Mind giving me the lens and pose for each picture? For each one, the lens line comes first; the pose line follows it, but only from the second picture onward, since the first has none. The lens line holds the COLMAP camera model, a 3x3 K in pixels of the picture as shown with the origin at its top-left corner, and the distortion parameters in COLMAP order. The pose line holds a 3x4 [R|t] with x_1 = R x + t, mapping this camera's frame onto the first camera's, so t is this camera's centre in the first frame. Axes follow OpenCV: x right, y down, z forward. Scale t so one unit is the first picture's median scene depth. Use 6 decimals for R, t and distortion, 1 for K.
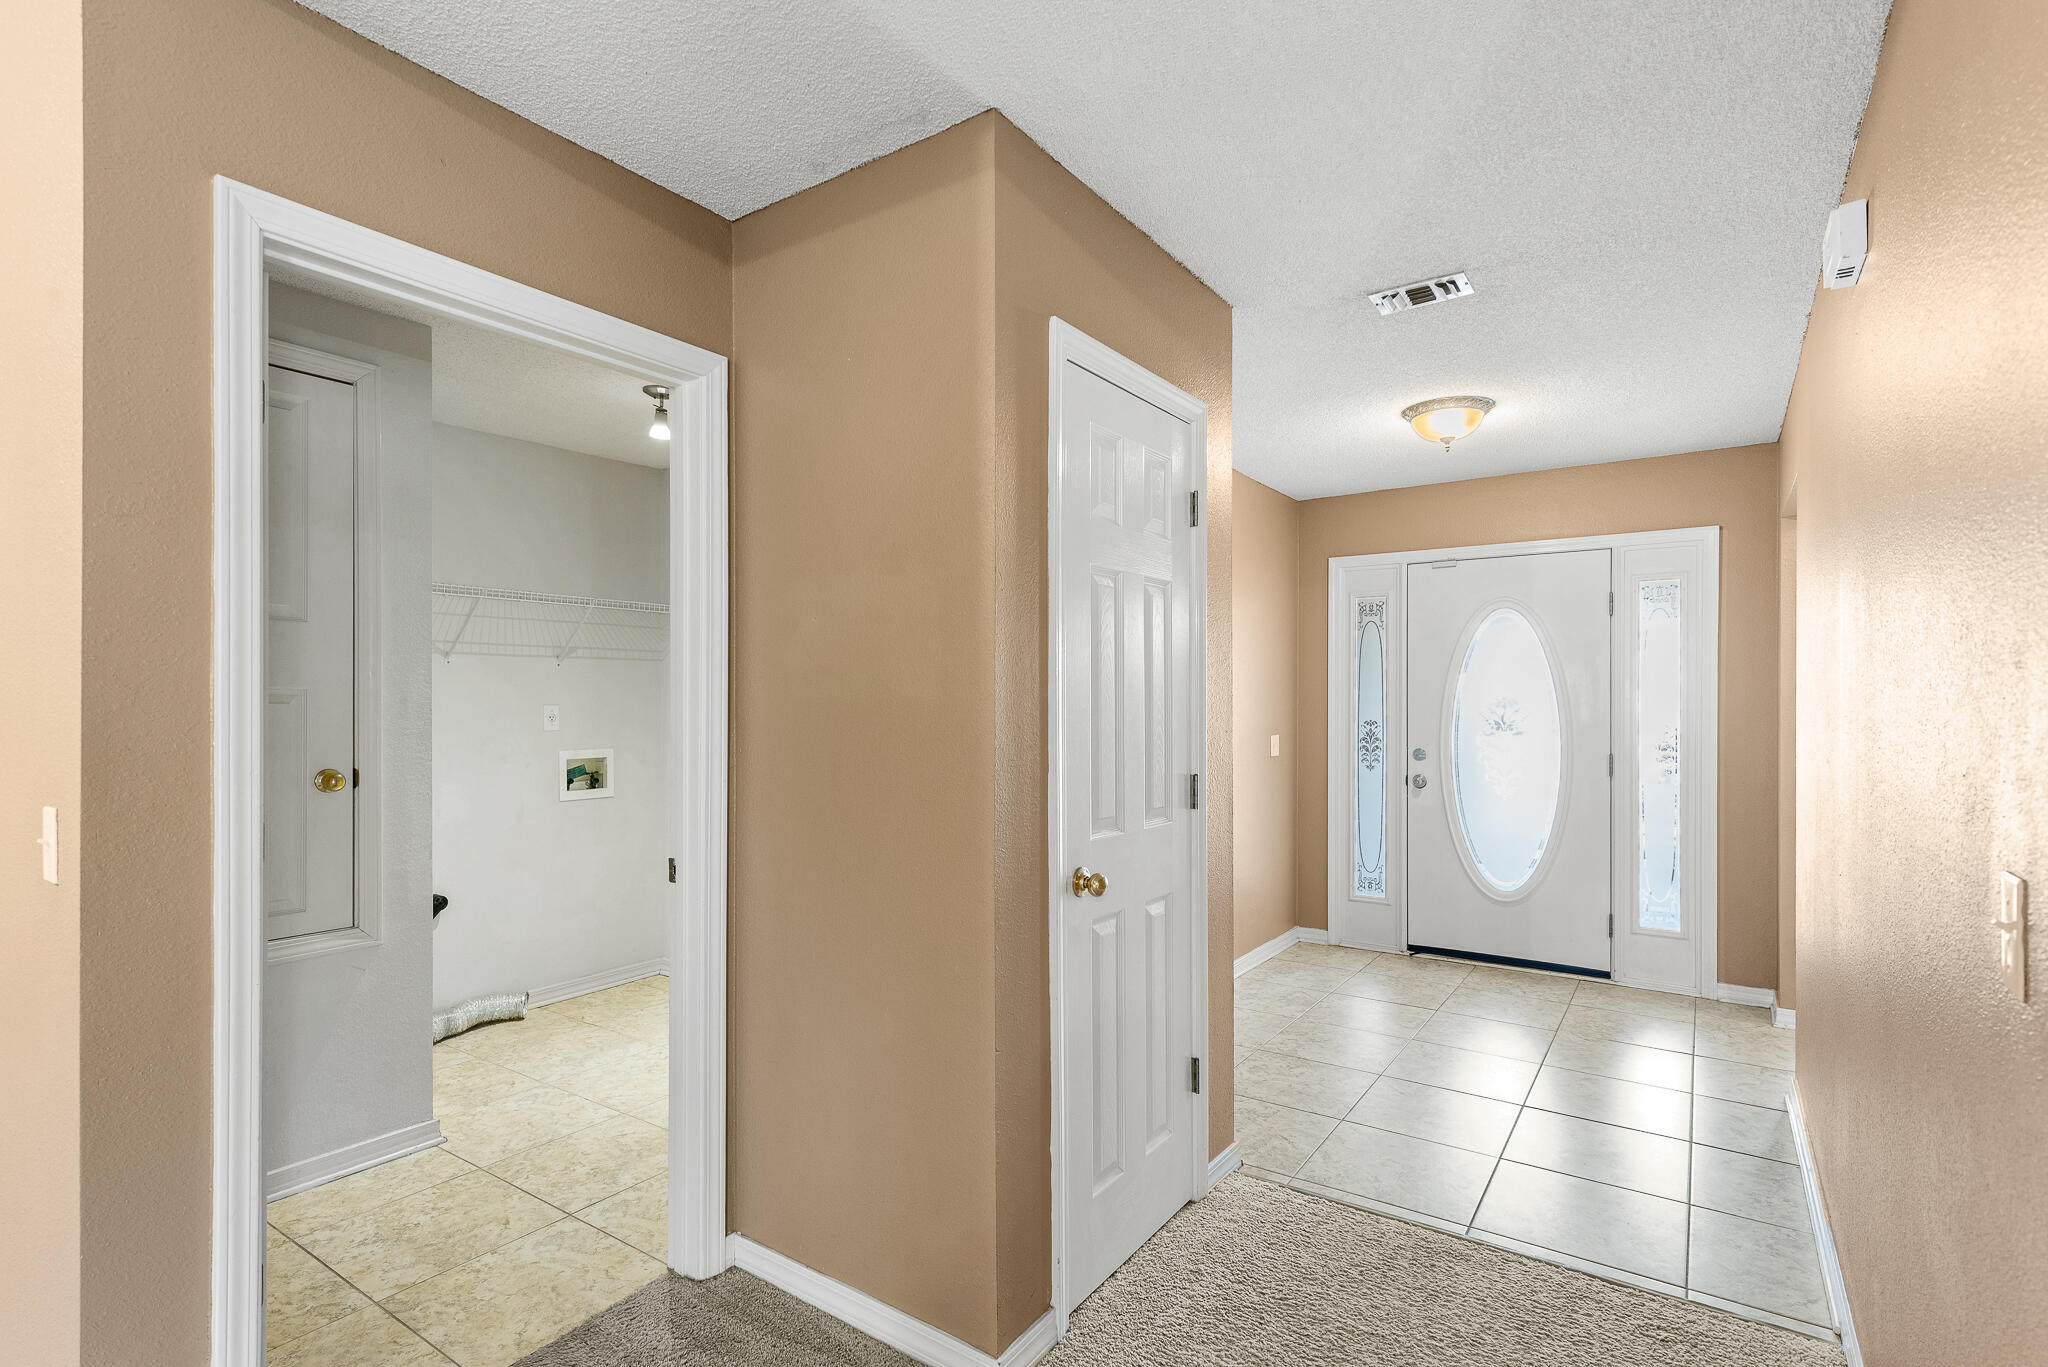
lens RADIAL K [[963.9, 0, 1027.5], [0, 963.9, 699.6], [0, 0, 1]] dist [0.015862, -0.005298]
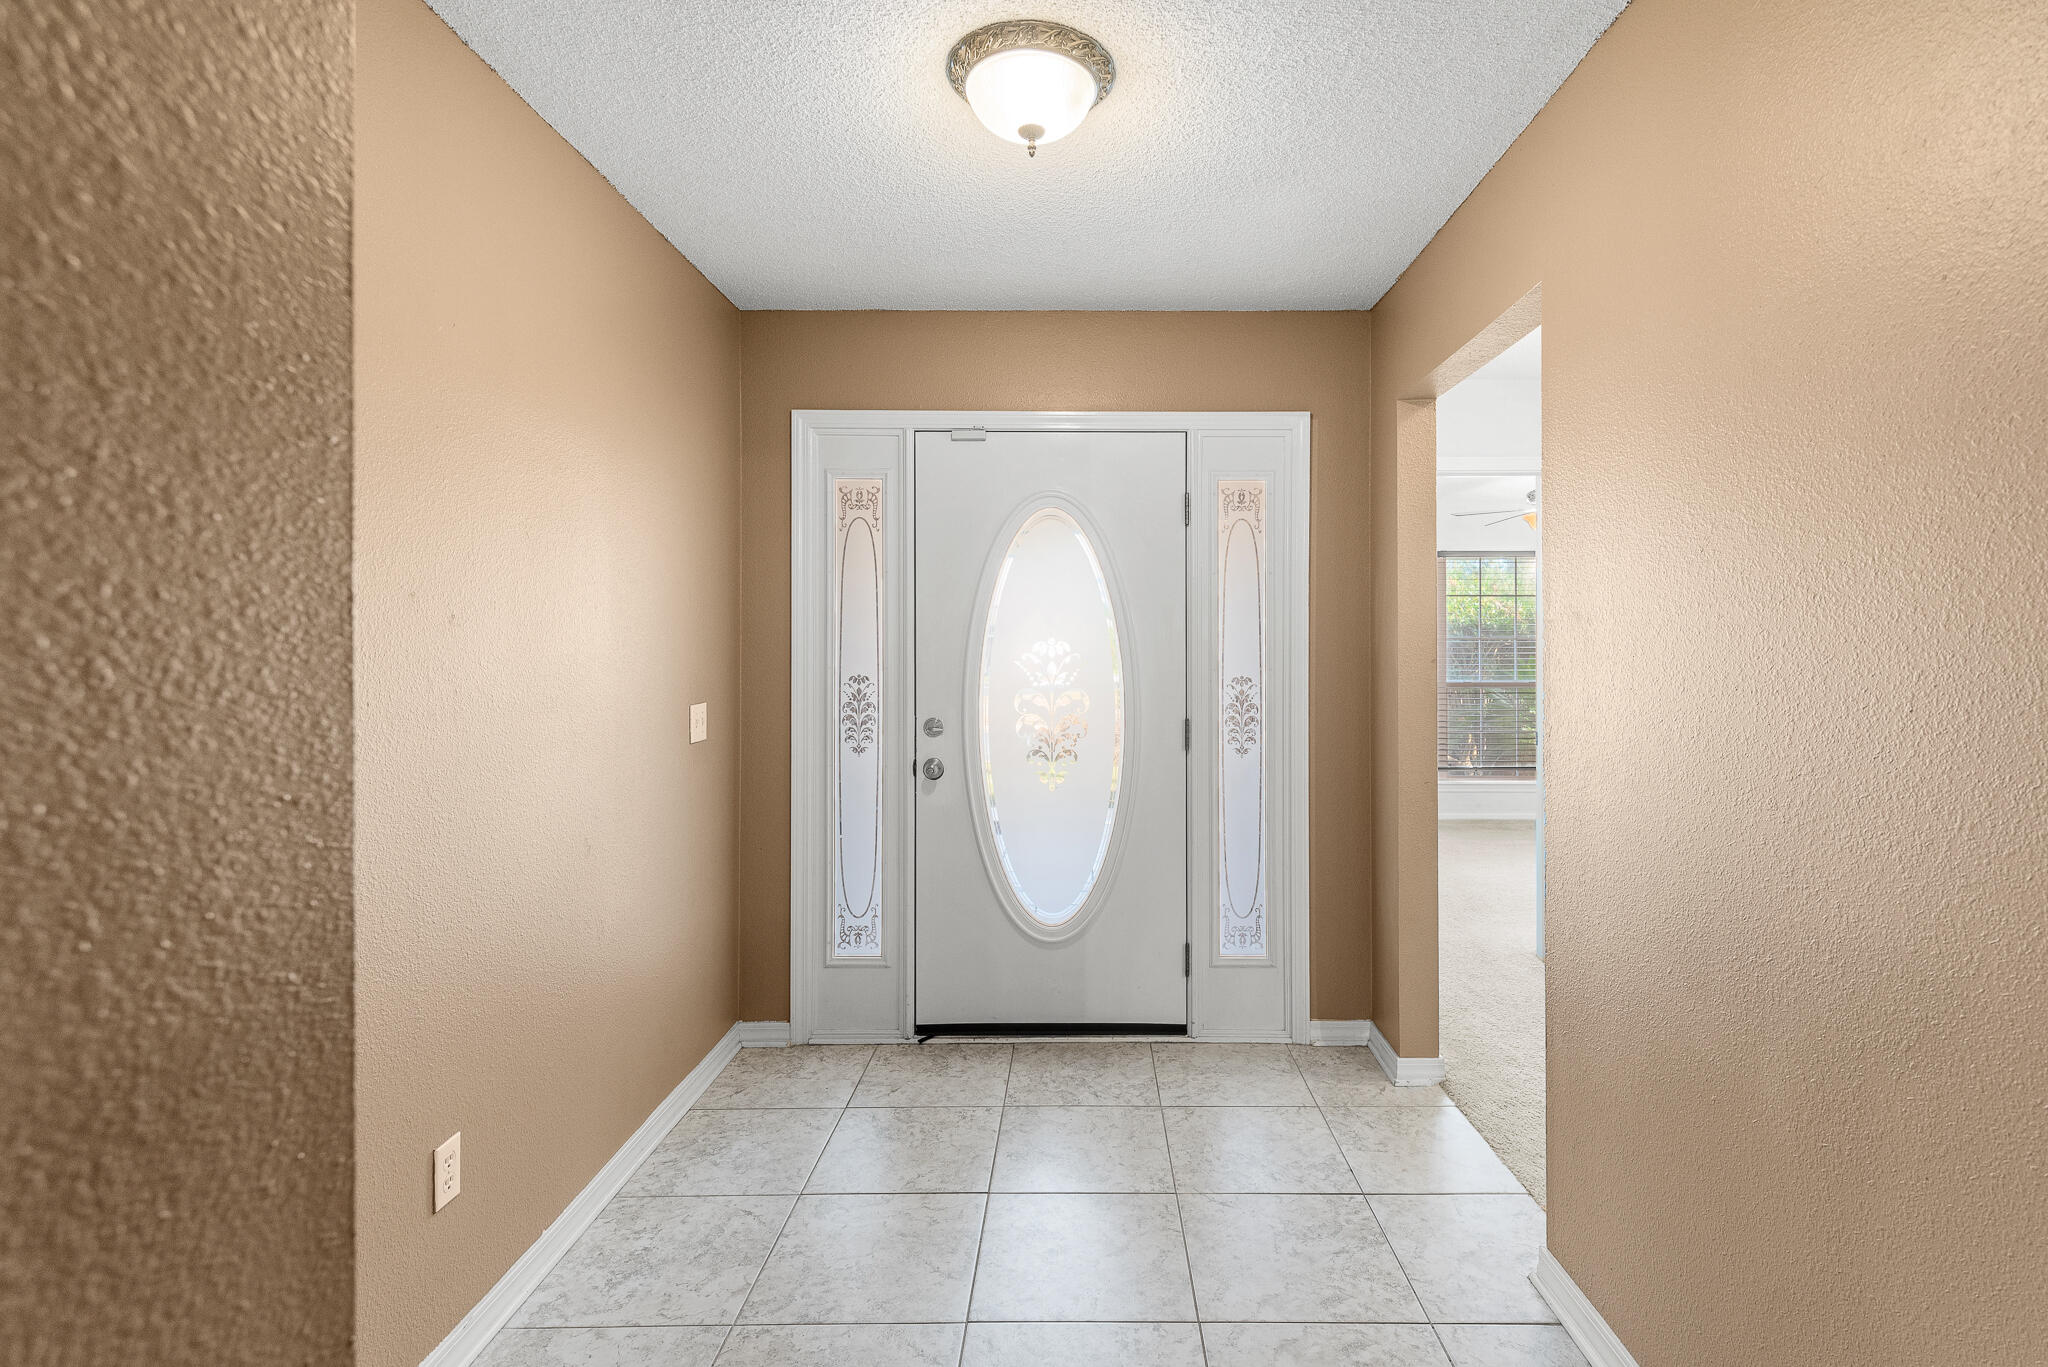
lens RADIAL K [[963.9, 0, 1085.5], [0, 963.9, 651.0], [0, 0, 1]] dist [0.015862, -0.005298]
pose [[0.819337, -0.000391, 0.573313, 0.120265], [-0.001278, 0.999996, 0.002510, 0.004304], [-0.573311, -0.002789, 0.819333, 0.415929]]
